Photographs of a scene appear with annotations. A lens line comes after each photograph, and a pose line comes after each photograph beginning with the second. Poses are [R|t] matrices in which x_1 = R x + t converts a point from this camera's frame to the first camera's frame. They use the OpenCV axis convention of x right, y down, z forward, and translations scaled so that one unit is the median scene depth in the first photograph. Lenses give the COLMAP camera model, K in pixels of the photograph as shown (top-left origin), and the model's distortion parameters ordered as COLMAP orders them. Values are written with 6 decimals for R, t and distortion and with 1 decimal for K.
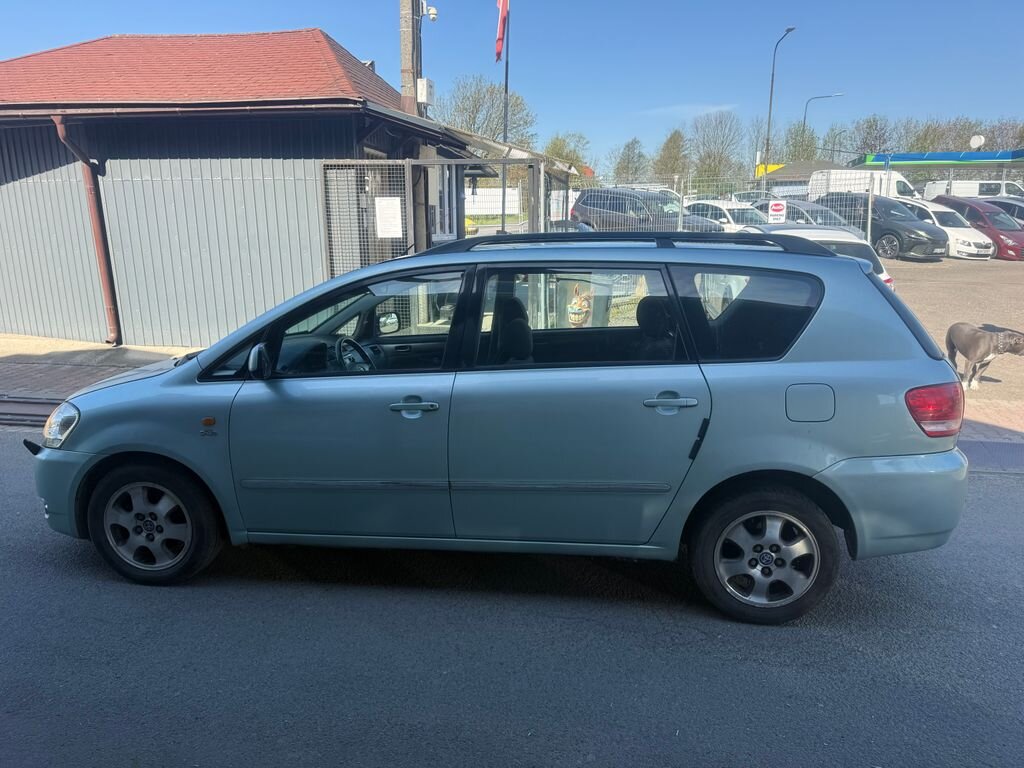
lens RADIAL K [[725.9, 0, 520.7], [0, 725.9, 382.3], [0, 0, 1]] dist [0.052387, -0.060579]
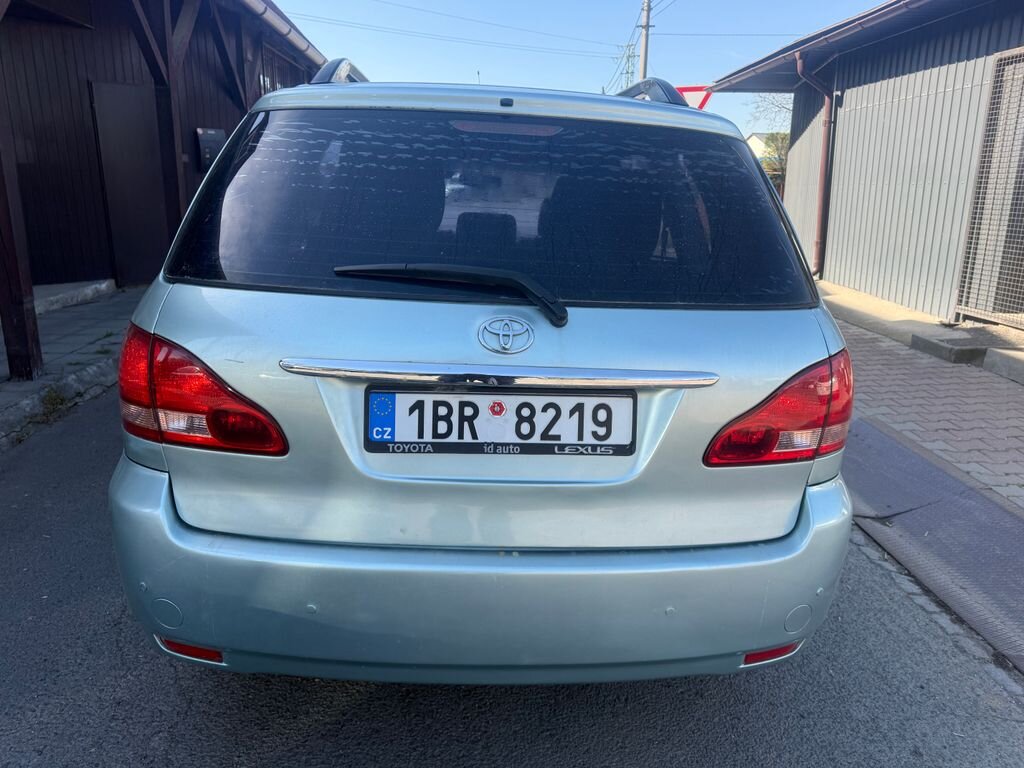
lens RADIAL K [[725.9, 0, 520.7], [0, 725.9, 382.3], [0, 0, 1]] dist [0.052387, -0.060579]
pose [[0.191276, 0.257657, -0.947115, 0.437031], [-0.217937, 0.951993, 0.214971, -0.049109], [0.957036, 0.165292, 0.238247, 0.455410]]
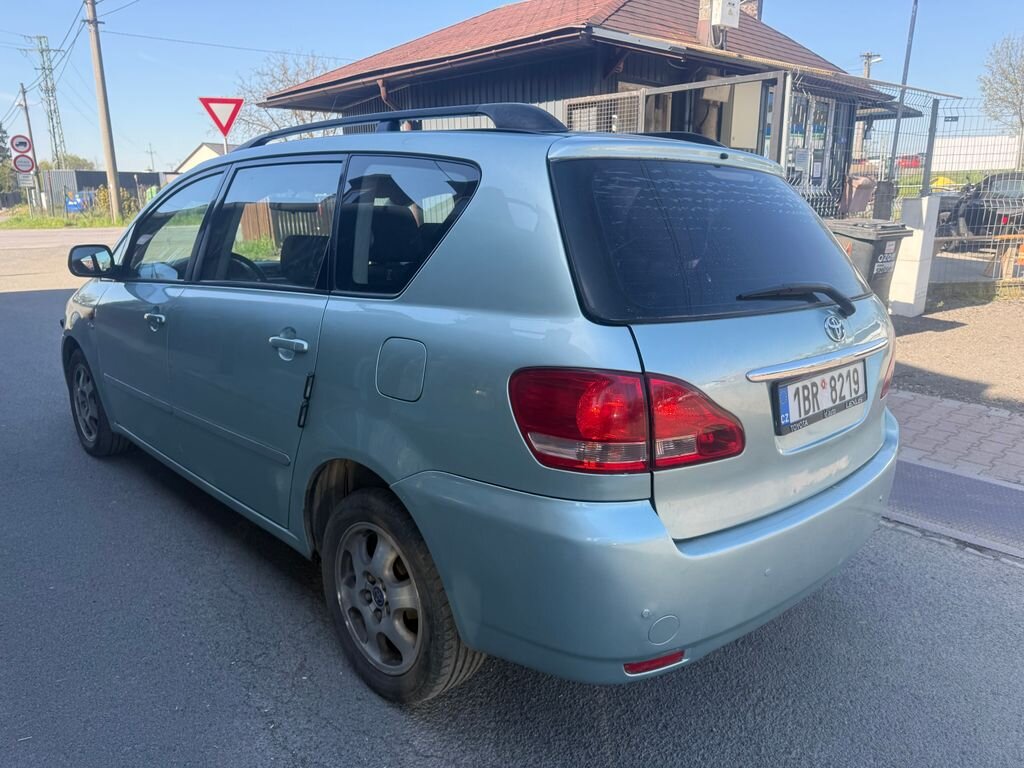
lens RADIAL K [[725.9, 0, 520.7], [0, 725.9, 382.3], [0, 0, 1]] dist [0.052387, -0.060579]
pose [[0.785212, 0.148852, -0.601070, 0.329441], [-0.126369, 0.988770, 0.079782, -0.008192], [0.606196, 0.013311, 0.795204, 0.223172]]
